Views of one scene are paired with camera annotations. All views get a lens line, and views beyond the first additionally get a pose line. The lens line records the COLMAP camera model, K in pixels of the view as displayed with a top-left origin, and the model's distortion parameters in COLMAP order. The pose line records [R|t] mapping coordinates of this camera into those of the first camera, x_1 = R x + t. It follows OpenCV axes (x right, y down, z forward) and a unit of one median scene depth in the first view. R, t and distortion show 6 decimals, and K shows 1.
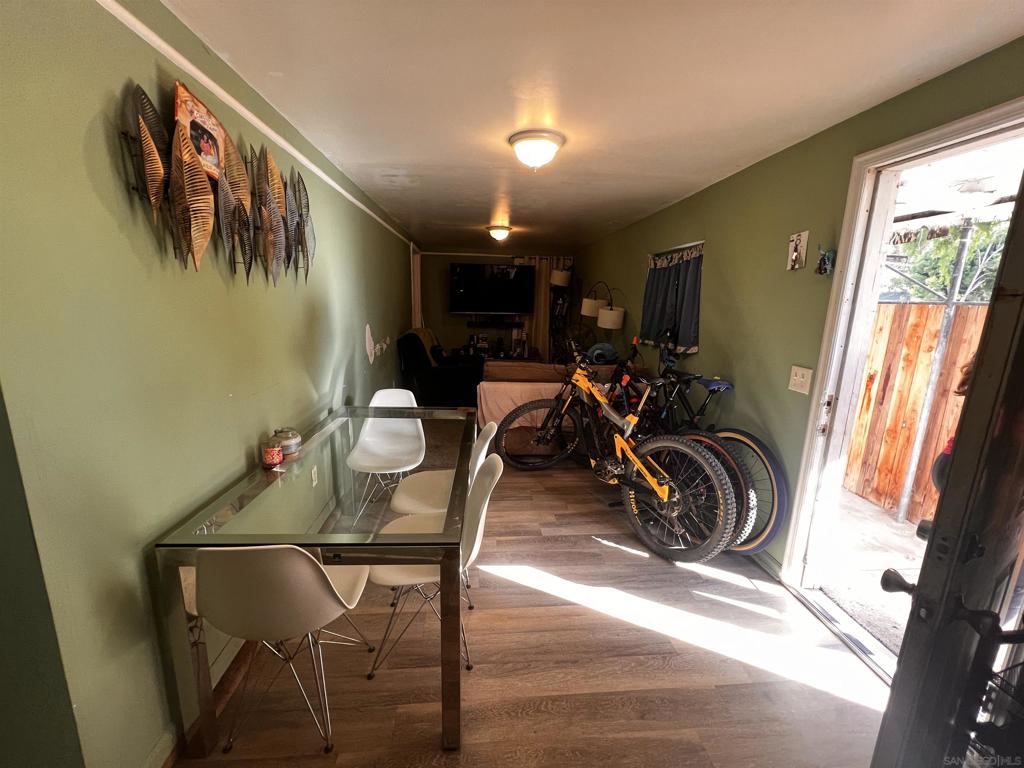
lens RADIAL K [[409.6, 0, 509.6], [0, 409.6, 381.8], [0, 0, 1]] dist [-0.002709, -0.000043]
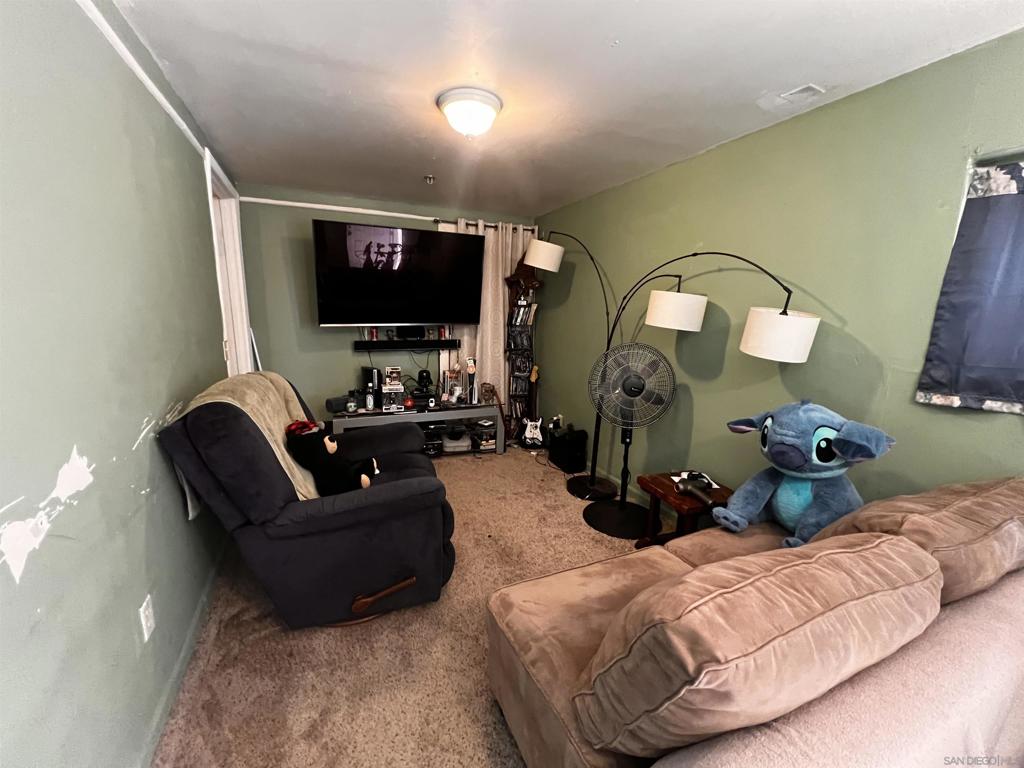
lens RADIAL K [[409.6, 0, 509.6], [0, 409.6, 381.8], [0, 0, 1]] dist [-0.002709, -0.000043]
pose [[0.939123, -0.066676, 0.337049, -0.098526], [0.071039, 0.997473, -0.000612, -0.084894], [-0.336157, 0.024518, 0.941487, 0.467596]]
